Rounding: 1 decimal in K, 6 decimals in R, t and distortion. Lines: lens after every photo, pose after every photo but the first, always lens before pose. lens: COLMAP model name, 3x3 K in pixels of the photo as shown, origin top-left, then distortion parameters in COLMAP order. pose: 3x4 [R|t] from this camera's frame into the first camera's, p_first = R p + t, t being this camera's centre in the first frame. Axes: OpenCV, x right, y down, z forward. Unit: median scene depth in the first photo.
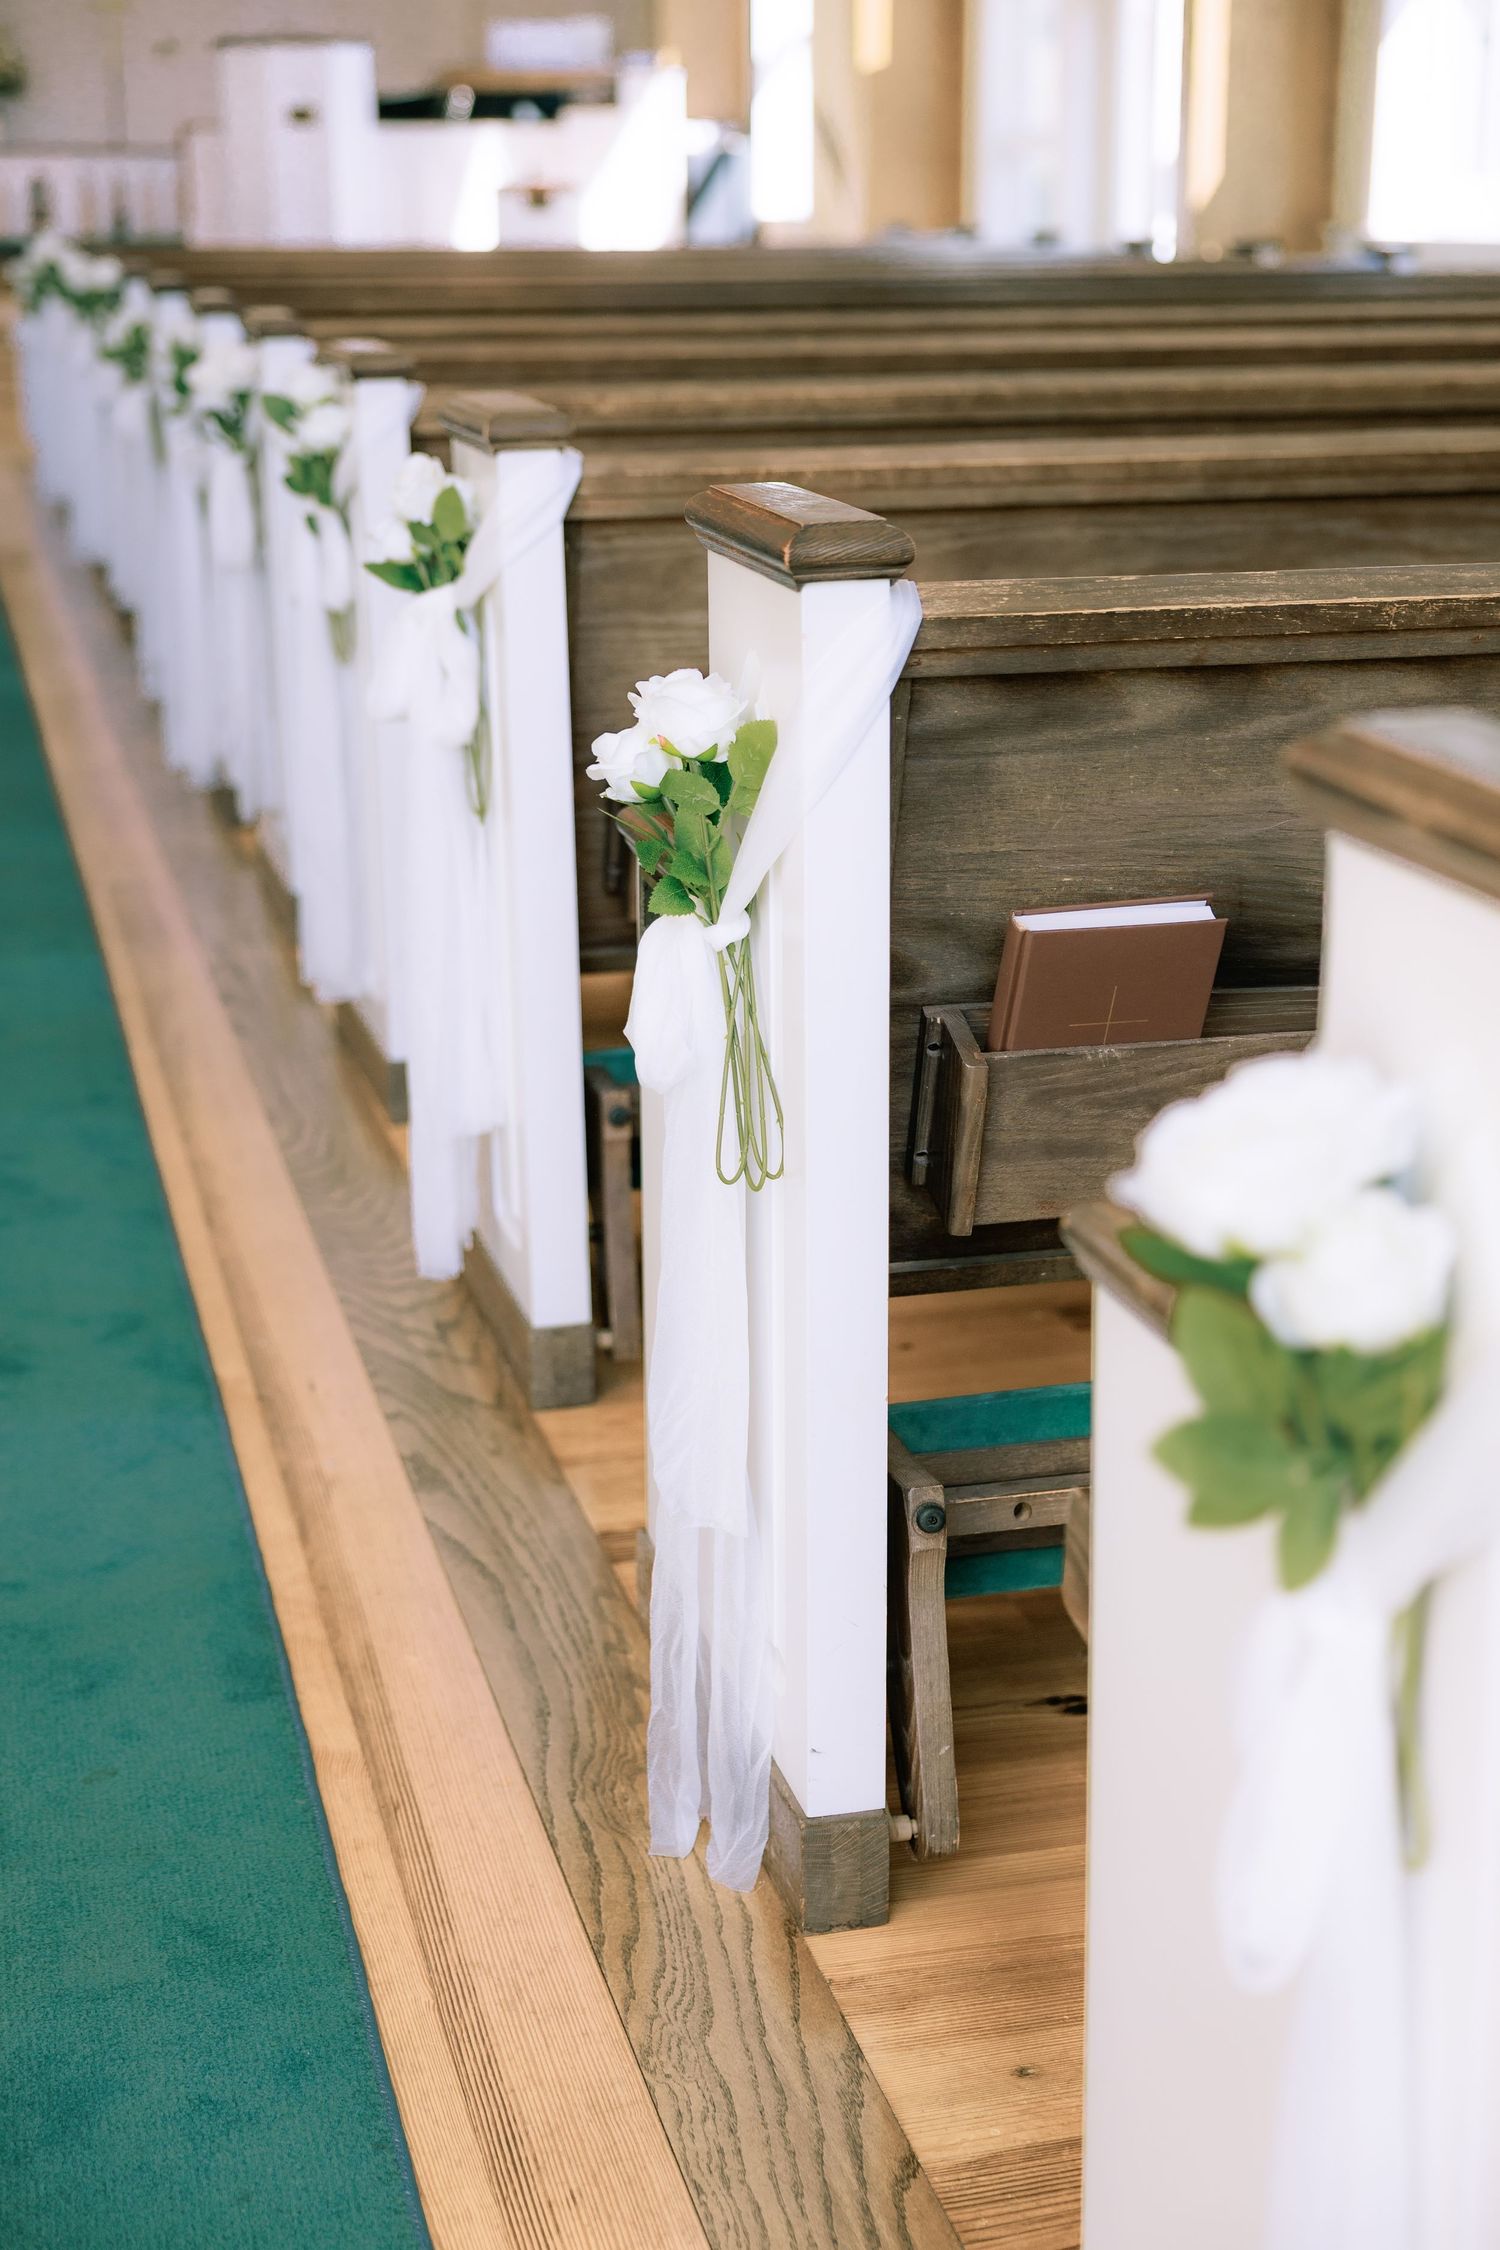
lens RADIAL K [[3158.0, 0, 747.5], [0, 3158.0, 1117.9], [0, 0, 1]] dist [0.058092, 0.000000]
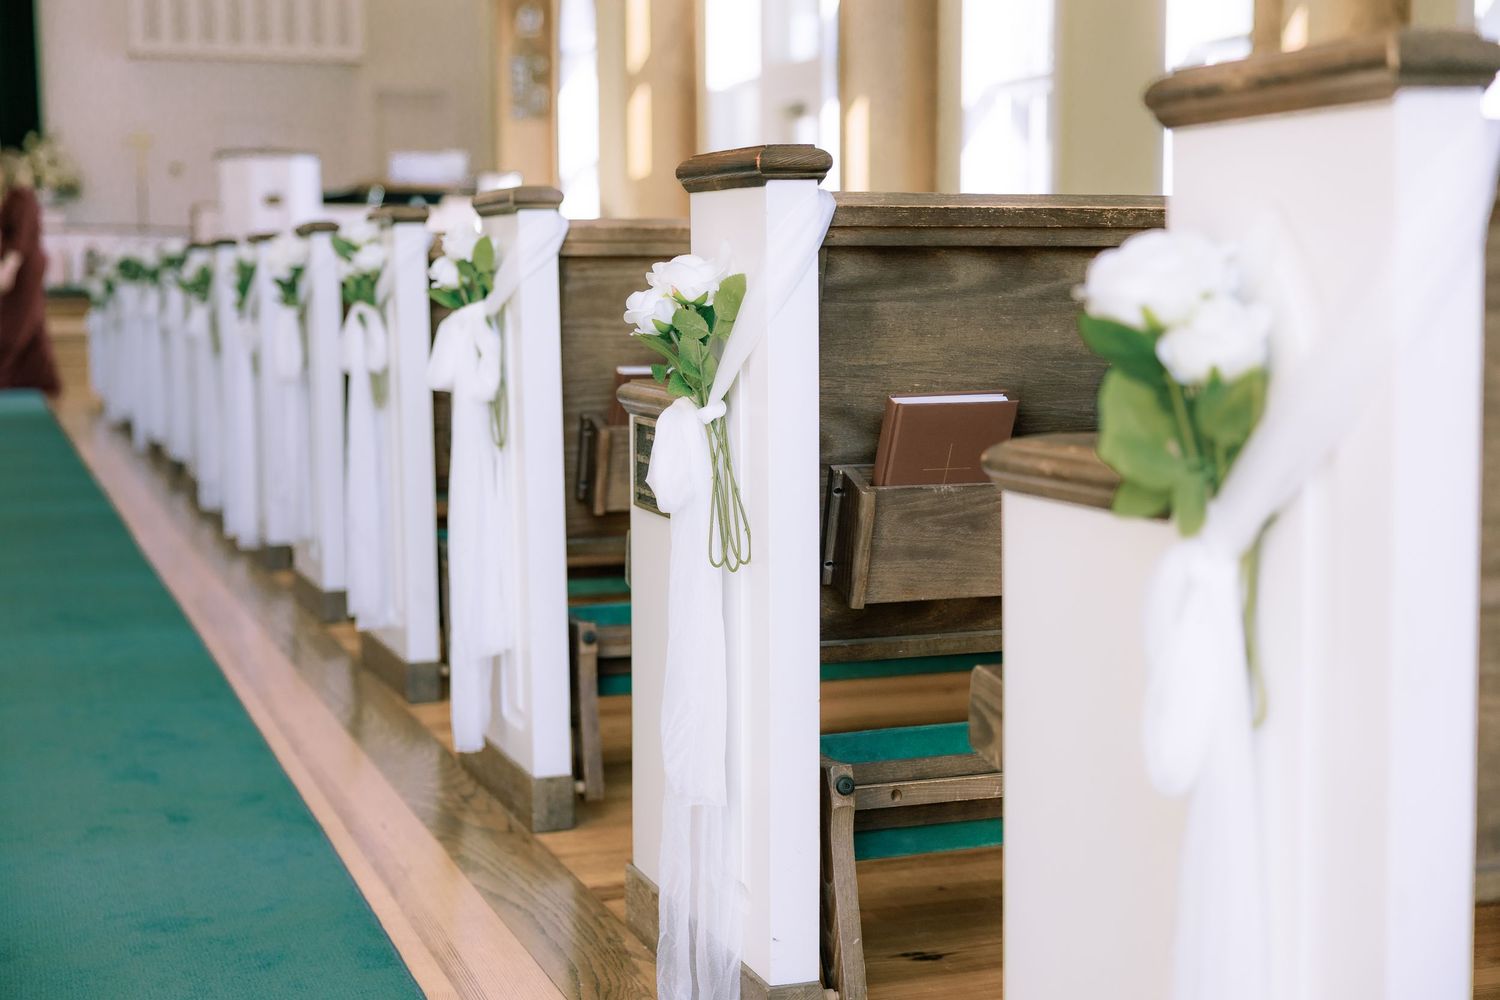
lens RADIAL K [[2105.4, 0, 751.2], [0, 2105.4, 504.1], [0, 0, 1]] dist [0.058092, 0.000000]
pose [[0.995326, -0.007395, 0.096289, -0.085069], [0.024312, 0.984138, -0.175731, 0.165881], [-0.093462, 0.177250, 0.979718, -0.043703]]
